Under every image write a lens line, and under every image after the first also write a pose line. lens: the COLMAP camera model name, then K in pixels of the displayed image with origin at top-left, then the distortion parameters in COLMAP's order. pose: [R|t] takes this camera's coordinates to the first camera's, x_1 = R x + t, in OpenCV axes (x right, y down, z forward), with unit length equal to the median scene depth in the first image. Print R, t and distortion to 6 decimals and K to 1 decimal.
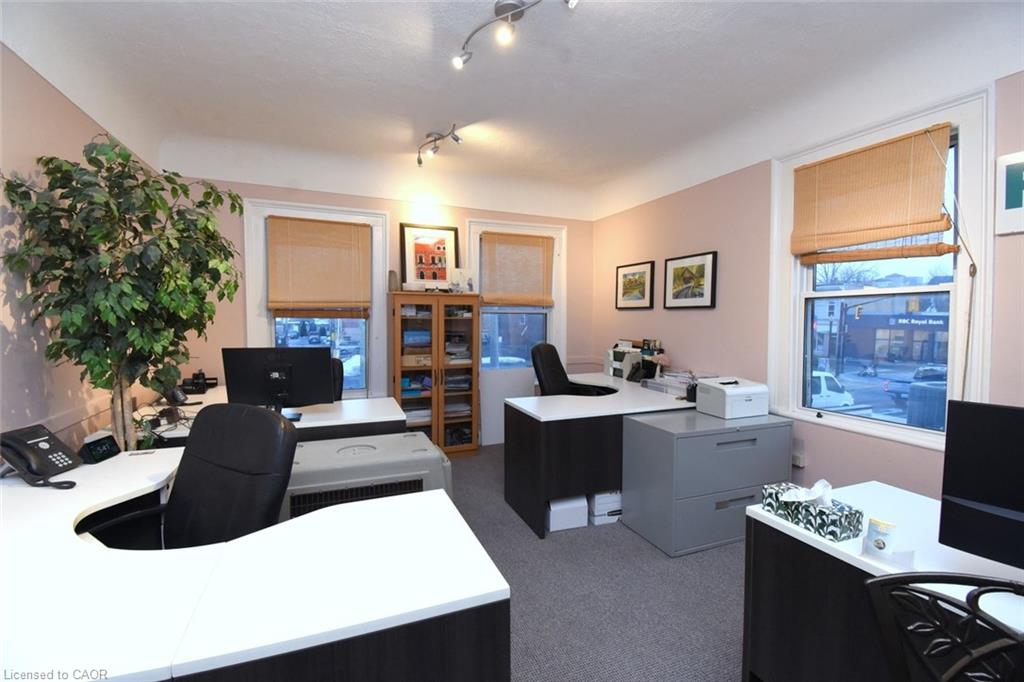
lens RADIAL K [[450.0, 0, 507.2], [0, 450.0, 338.8], [0, 0, 1]] dist [0.020686, -0.026336]
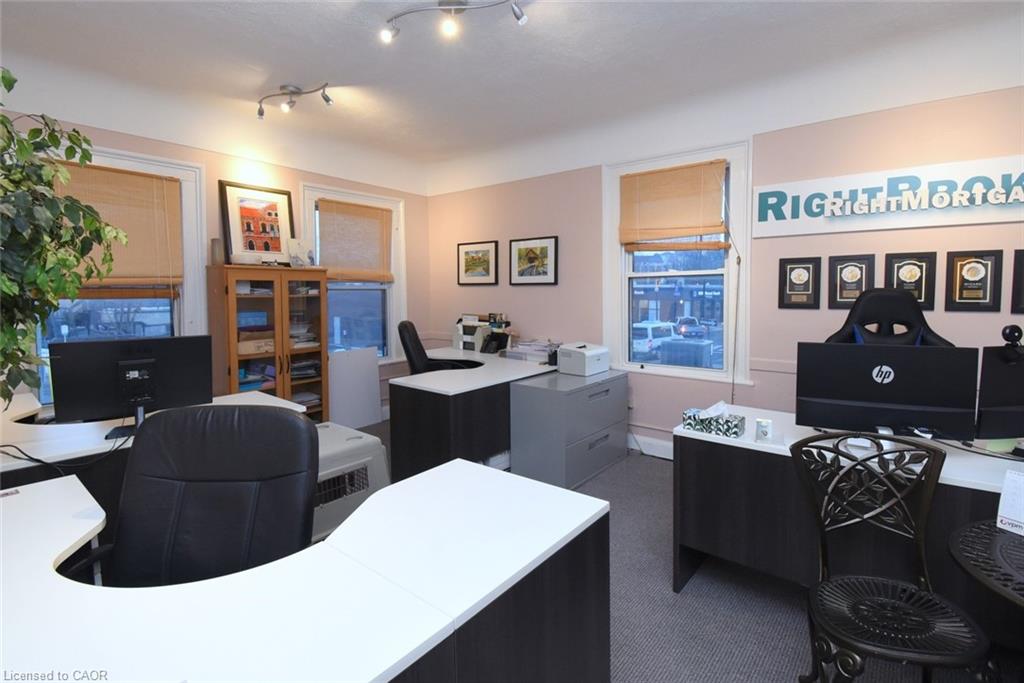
lens RADIAL K [[484.2, 0, 507.5], [0, 484.2, 317.2], [0, 0, 1]] dist [0.022388, -0.034872]
pose [[0.867612, -0.035373, 0.495982, -0.245110], [0.031926, 0.999371, 0.015425, -0.006603], [-0.496215, 0.002452, 0.868196, -0.022815]]
